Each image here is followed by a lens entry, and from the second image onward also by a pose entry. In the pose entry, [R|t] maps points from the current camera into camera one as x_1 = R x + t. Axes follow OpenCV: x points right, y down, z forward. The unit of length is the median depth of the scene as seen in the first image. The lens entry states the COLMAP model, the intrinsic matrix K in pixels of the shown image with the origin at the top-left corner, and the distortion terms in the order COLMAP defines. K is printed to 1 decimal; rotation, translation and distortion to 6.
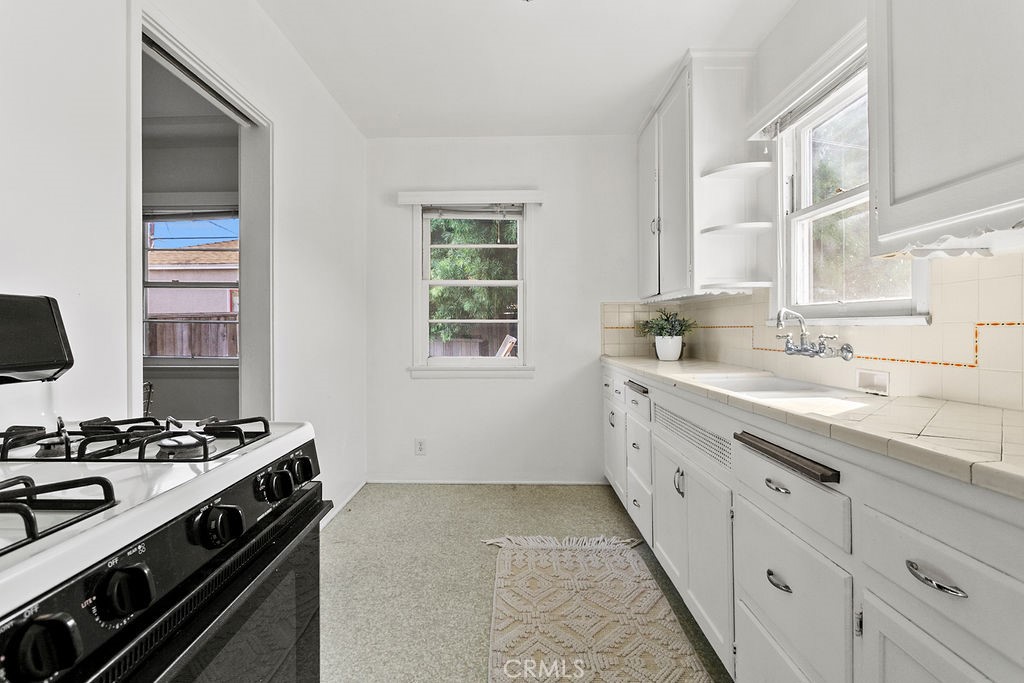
lens RADIAL K [[492.9, 0, 500.9], [0, 492.9, 334.1], [0, 0, 1]] dist [-0.002281, 0.000038]
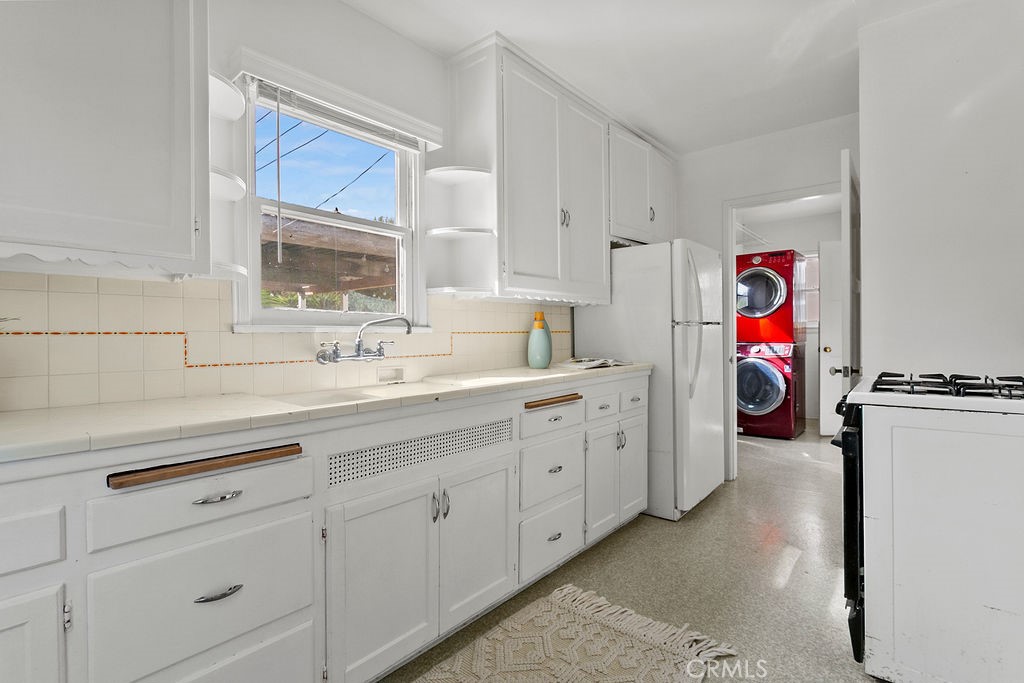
lens RADIAL K [[492.9, 0, 500.9], [0, 492.9, 334.1], [0, 0, 1]] dist [-0.002281, 0.000038]
pose [[-0.748690, 0.014303, 0.662766, -0.368738], [0.016084, 0.999865, -0.003409, -0.003534], [-0.662725, 0.008108, -0.748819, 1.785886]]
